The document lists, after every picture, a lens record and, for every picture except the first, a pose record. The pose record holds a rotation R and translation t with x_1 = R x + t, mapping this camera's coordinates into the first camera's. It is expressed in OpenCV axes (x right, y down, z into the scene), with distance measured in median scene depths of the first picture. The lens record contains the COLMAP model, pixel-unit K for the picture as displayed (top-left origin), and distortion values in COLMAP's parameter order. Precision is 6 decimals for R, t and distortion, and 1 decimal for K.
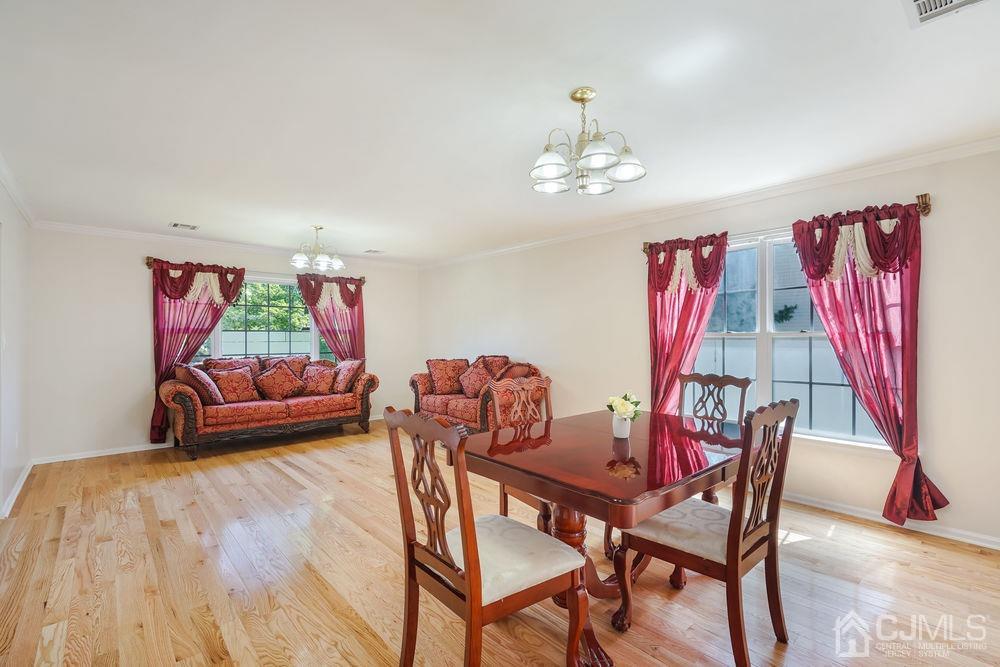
lens RADIAL K [[448.9, 0, 498.4], [0, 448.9, 339.8], [0, 0, 1]] dist [-0.008914, 0.000896]
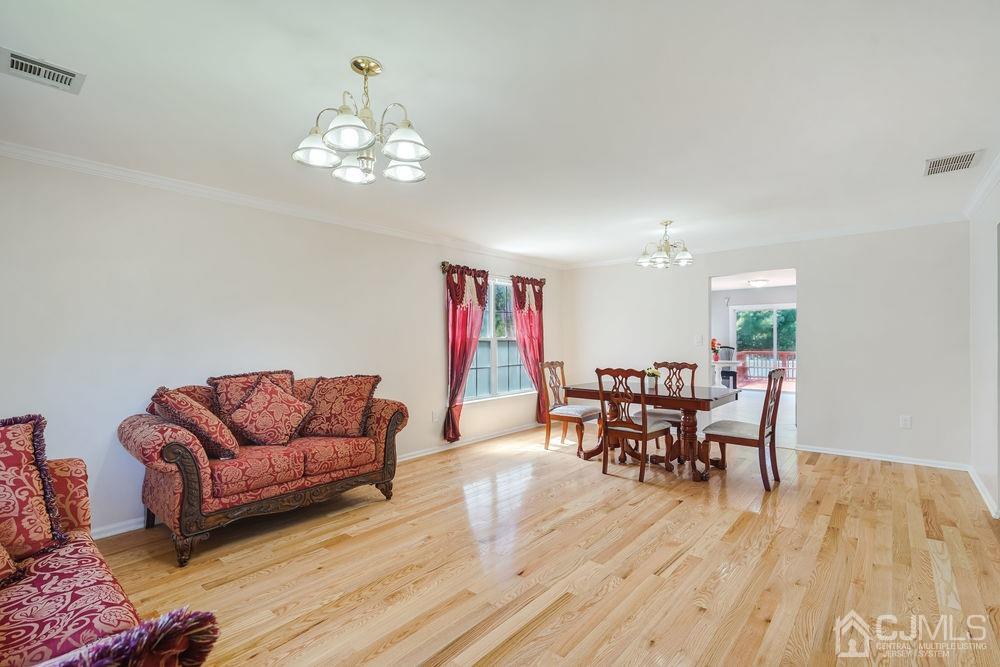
lens RADIAL K [[448.9, 0, 504.0], [0, 448.9, 336.8], [0, 0, 1]] dist [-0.008914, 0.000896]
pose [[-0.127643, 0.008634, 0.991783, -0.737184], [0.013365, 0.999886, -0.006984, -0.004803], [-0.991730, 0.012363, -0.127744, 0.839722]]
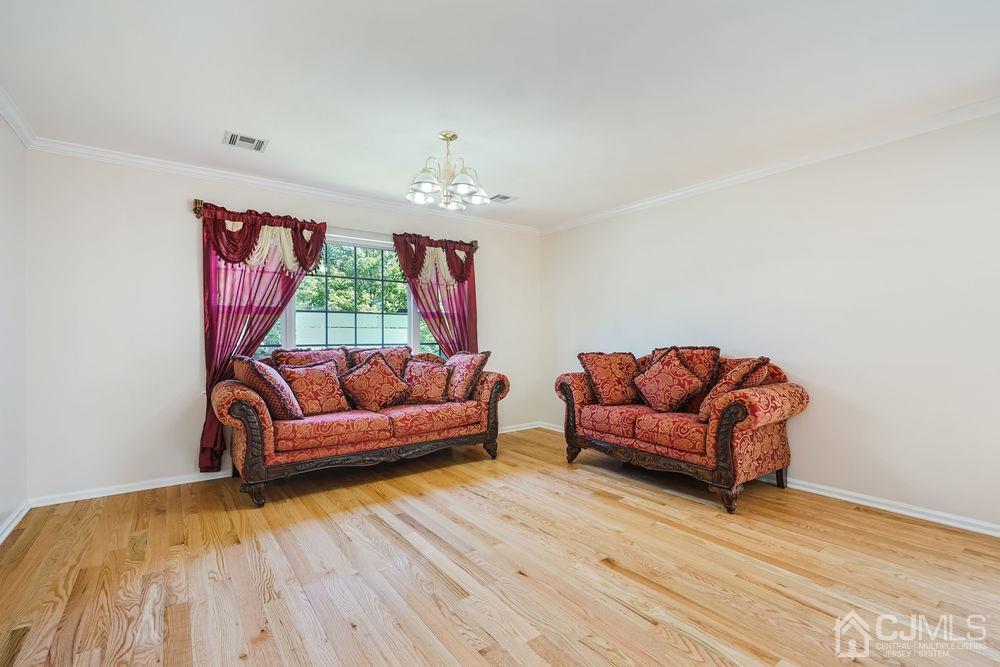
lens RADIAL K [[448.9, 0, 495.5], [0, 448.9, 340.0], [0, 0, 1]] dist [-0.008914, 0.000896]
pose [[0.994680, -0.000460, -0.103008, -0.251004], [0.000554, 0.999999, 0.000884, 0.027685], [0.103007, -0.000936, 0.994680, 0.355984]]
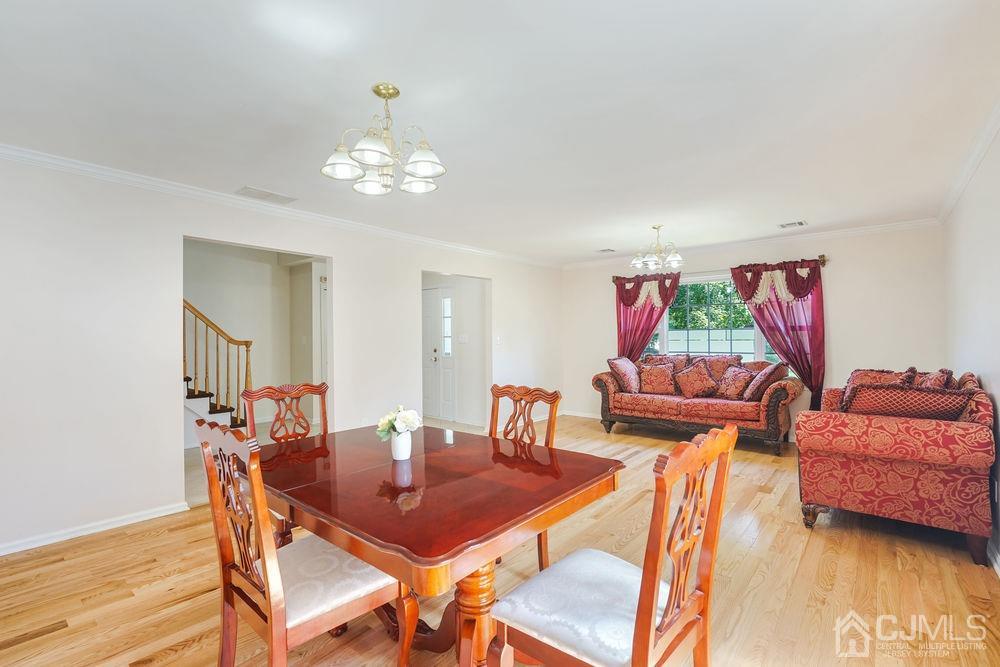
lens RADIAL K [[448.9, 0, 495.0], [0, 448.9, 333.5], [0, 0, 1]] dist [-0.008914, 0.000896]
pose [[0.136119, -0.007314, -0.990666, 0.485309], [0.003642, 0.999970, -0.006882, -0.006044], [0.990686, -0.002671, 0.136141, 0.452584]]
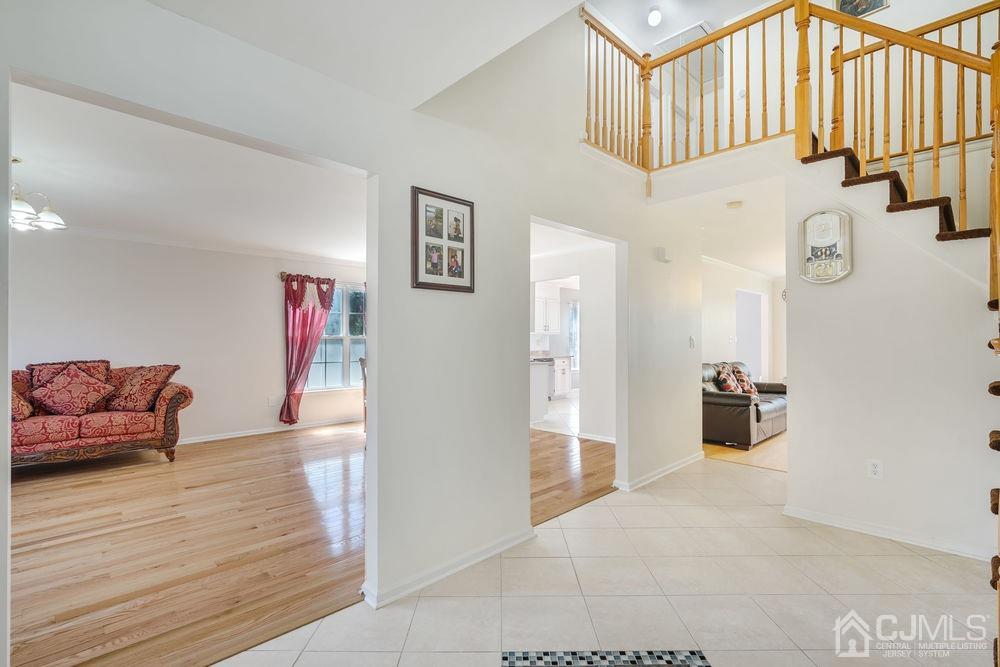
lens RADIAL K [[448.9, 0, 503.6], [0, 448.9, 335.5], [0, 0, 1]] dist [-0.008914, 0.000896]
pose [[-0.059252, 0.011065, 0.998182, -0.948810], [0.008274, 0.999910, -0.010593, 0.004855], [-0.998209, 0.007631, -0.059338, 0.324350]]
